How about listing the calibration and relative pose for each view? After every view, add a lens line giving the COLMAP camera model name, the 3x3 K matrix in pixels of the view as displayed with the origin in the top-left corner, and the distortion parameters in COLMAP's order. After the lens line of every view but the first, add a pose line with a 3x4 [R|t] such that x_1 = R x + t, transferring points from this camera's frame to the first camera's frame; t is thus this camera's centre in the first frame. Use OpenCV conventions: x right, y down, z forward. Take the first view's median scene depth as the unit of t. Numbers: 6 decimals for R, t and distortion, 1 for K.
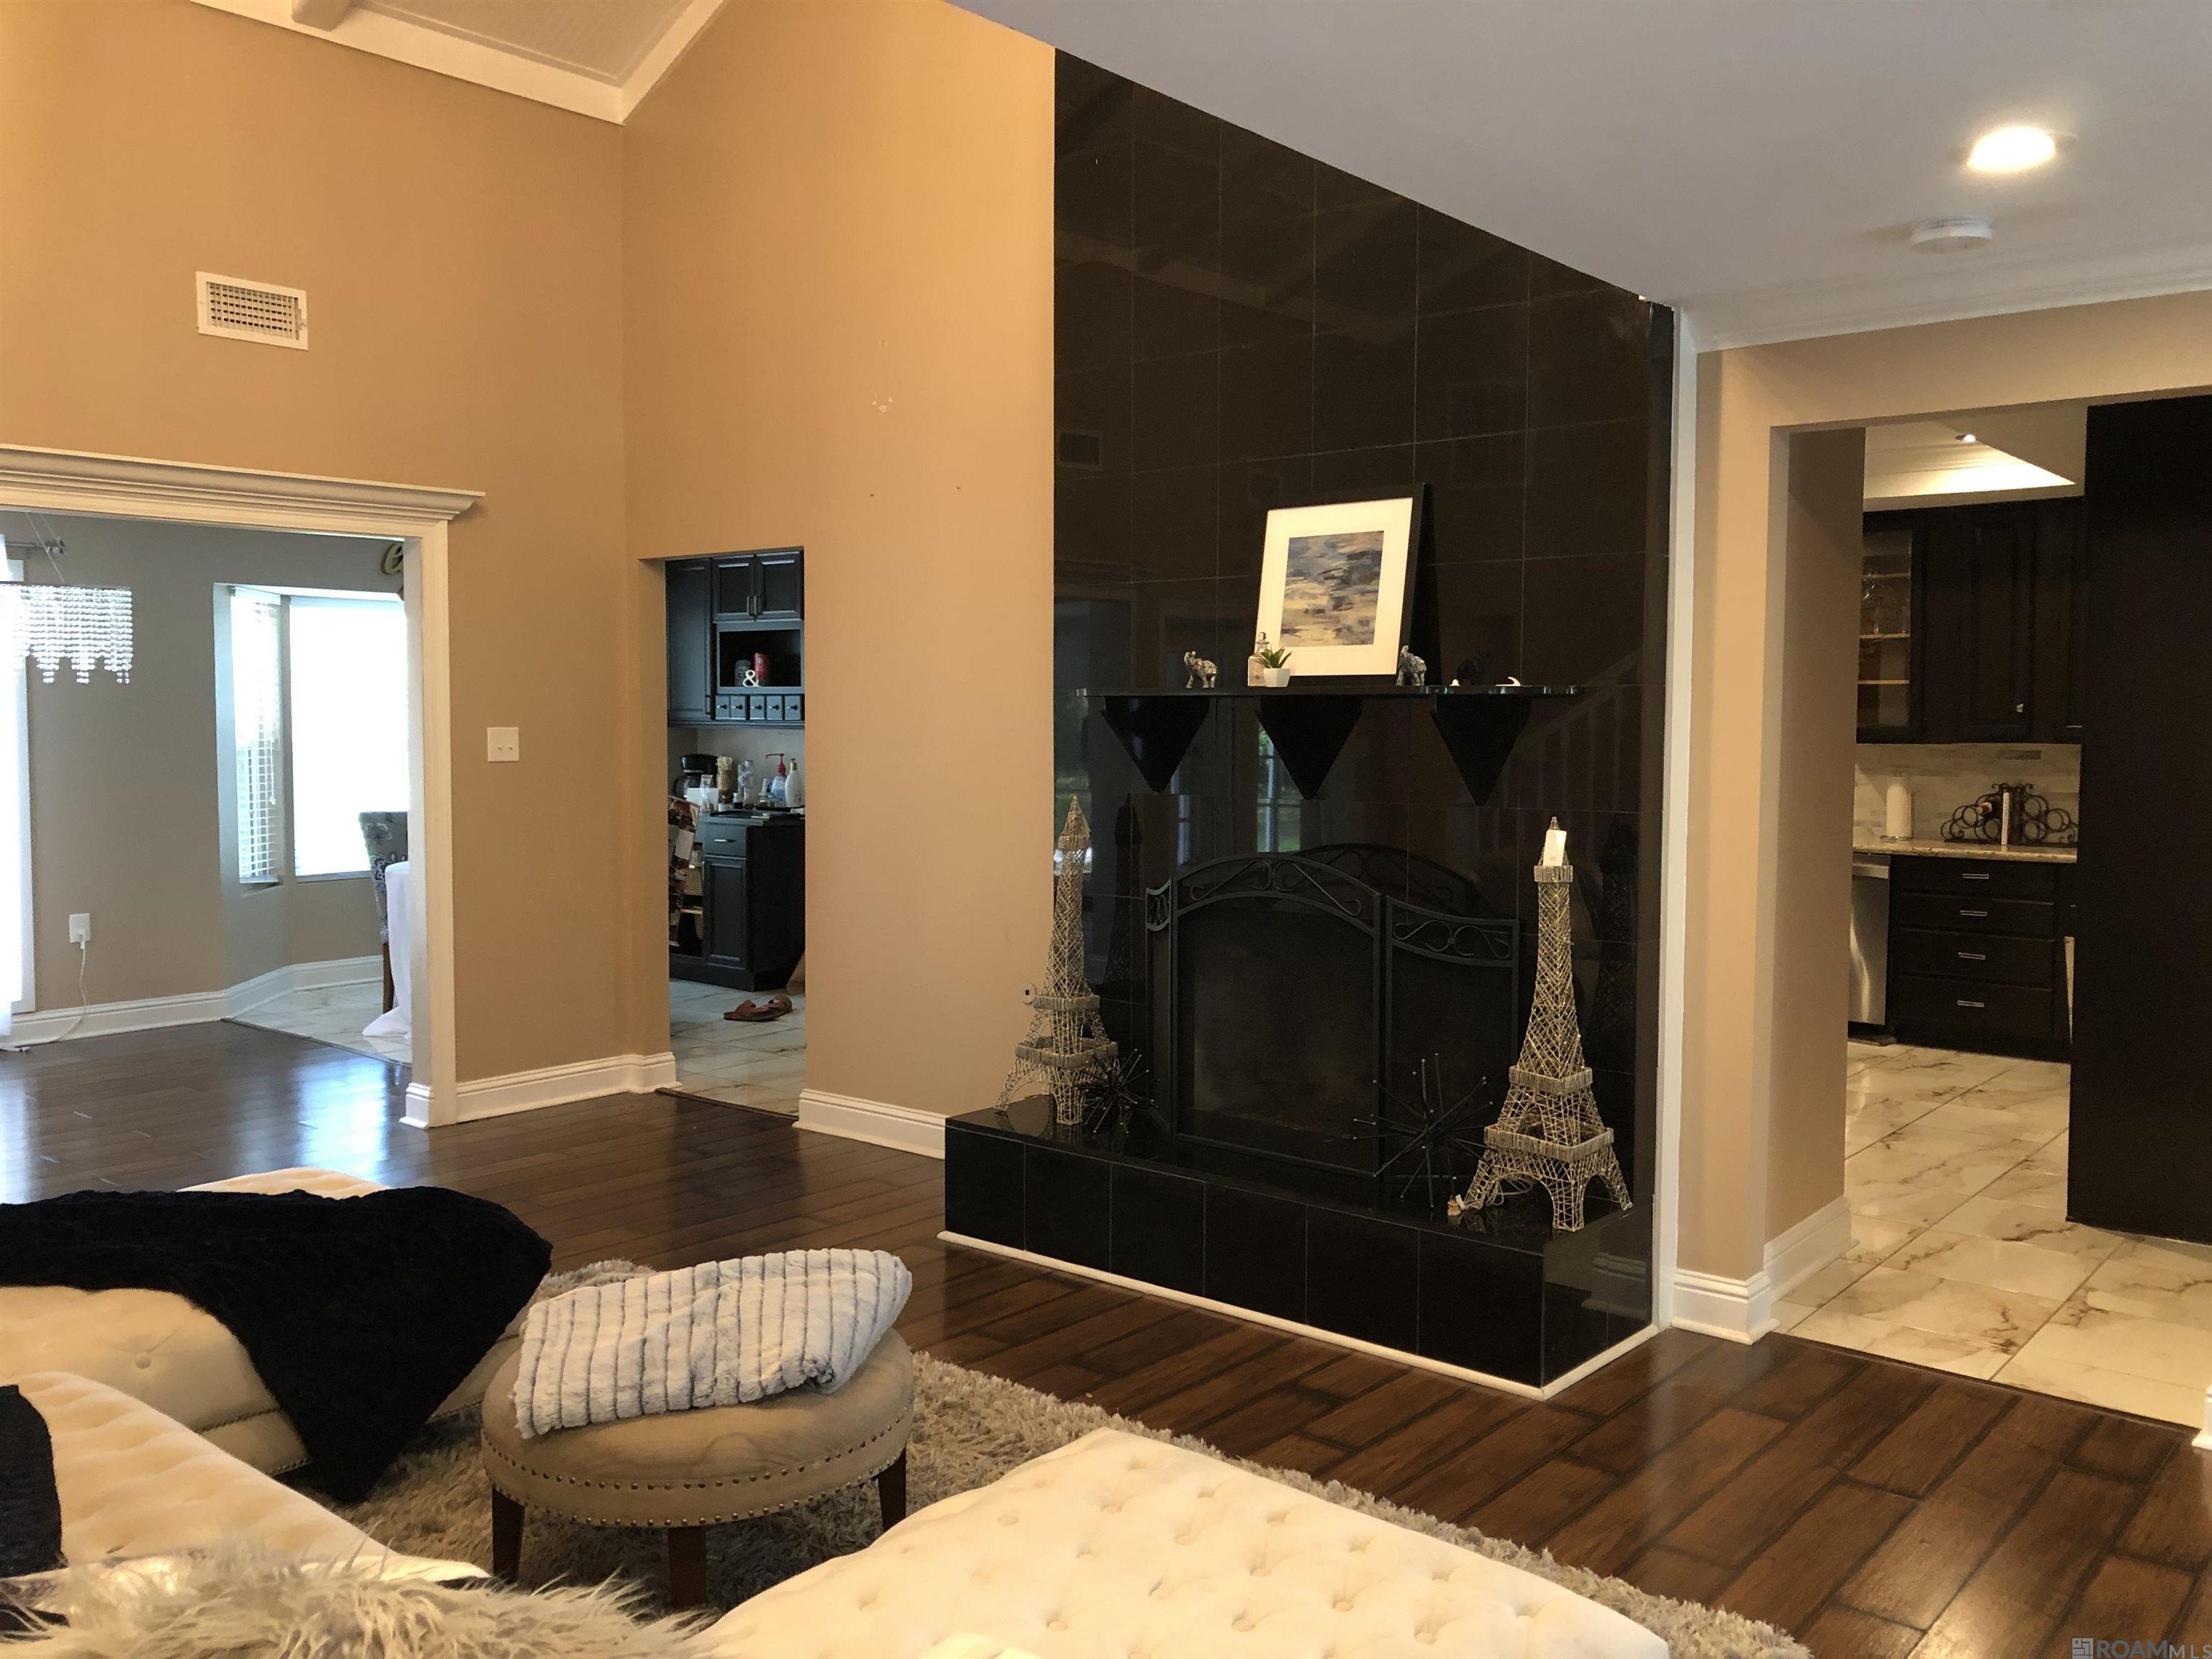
lens RADIAL K [[1815.5, 0, 1117.6], [0, 1815.5, 830.1], [0, 0, 1]] dist [0.033634, -0.039497]
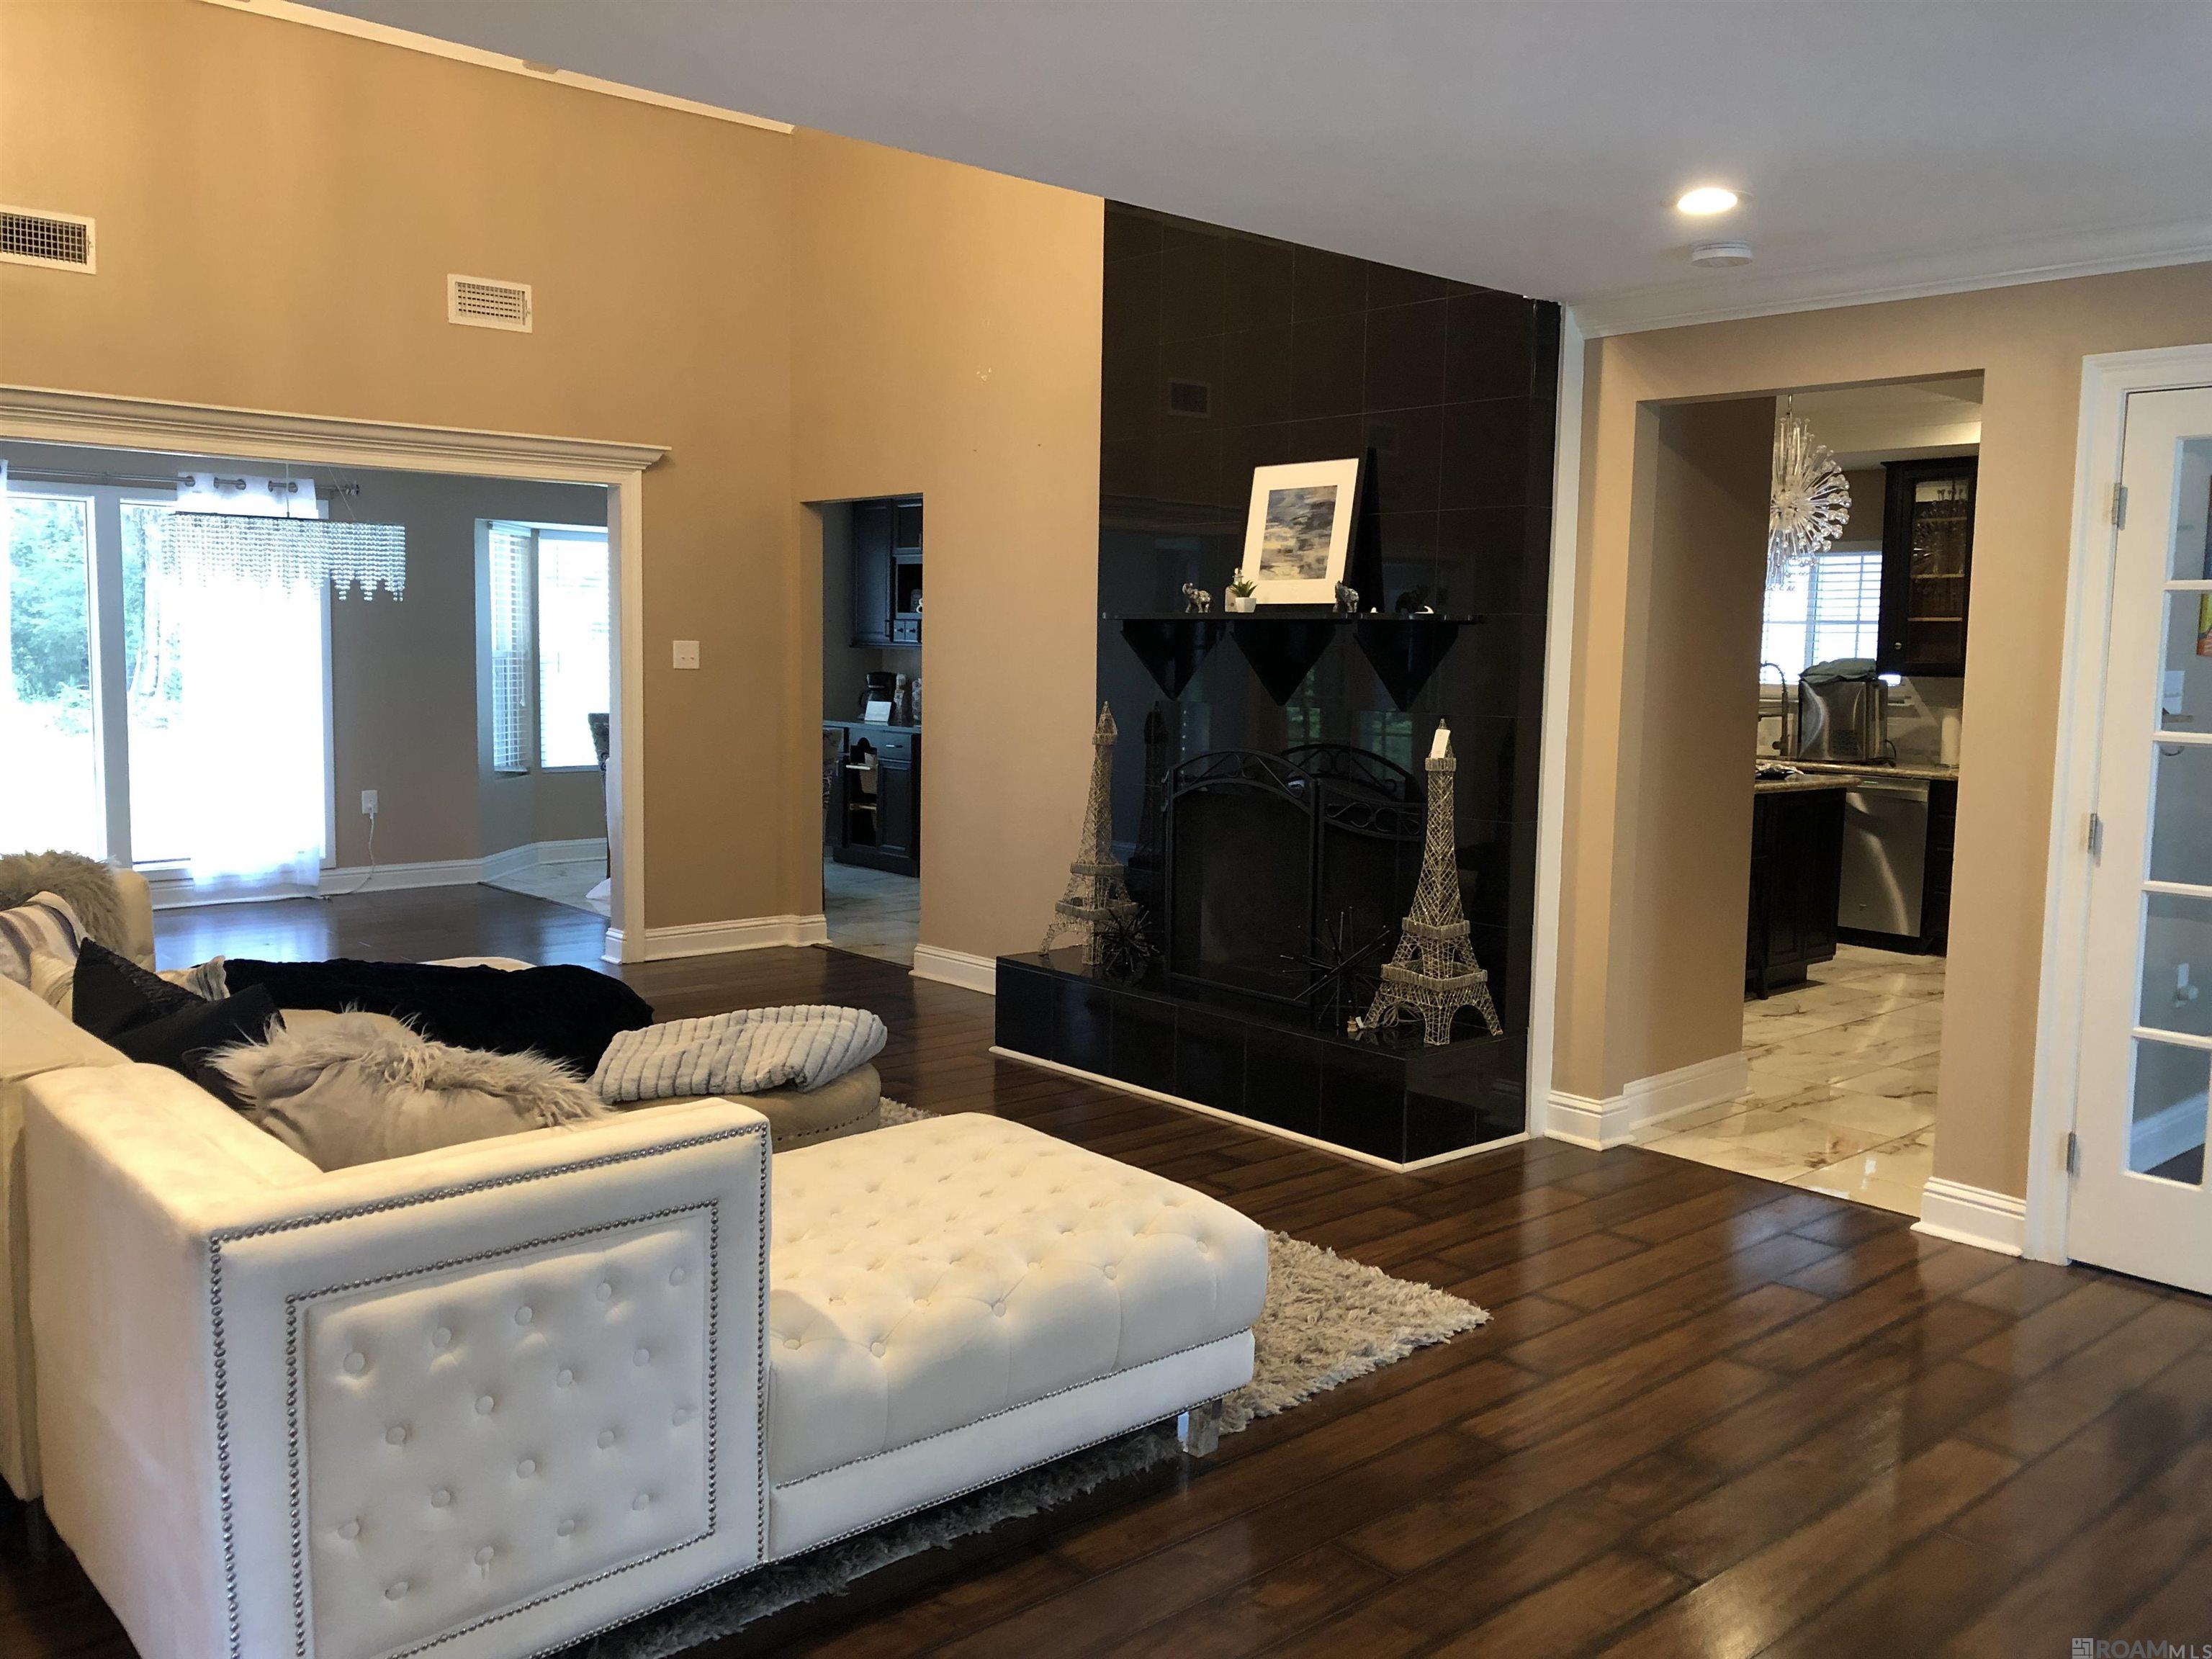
lens RADIAL K [[1815.5, 0, 1116.7], [0, 1815.5, 838.3], [0, 0, 1]] dist [0.033634, -0.039497]
pose [[0.989304, 0.030232, -0.142704, 0.175827], [-0.024528, 0.998835, 0.041562, 0.025035], [0.143794, -0.037618, 0.988892, -0.236523]]
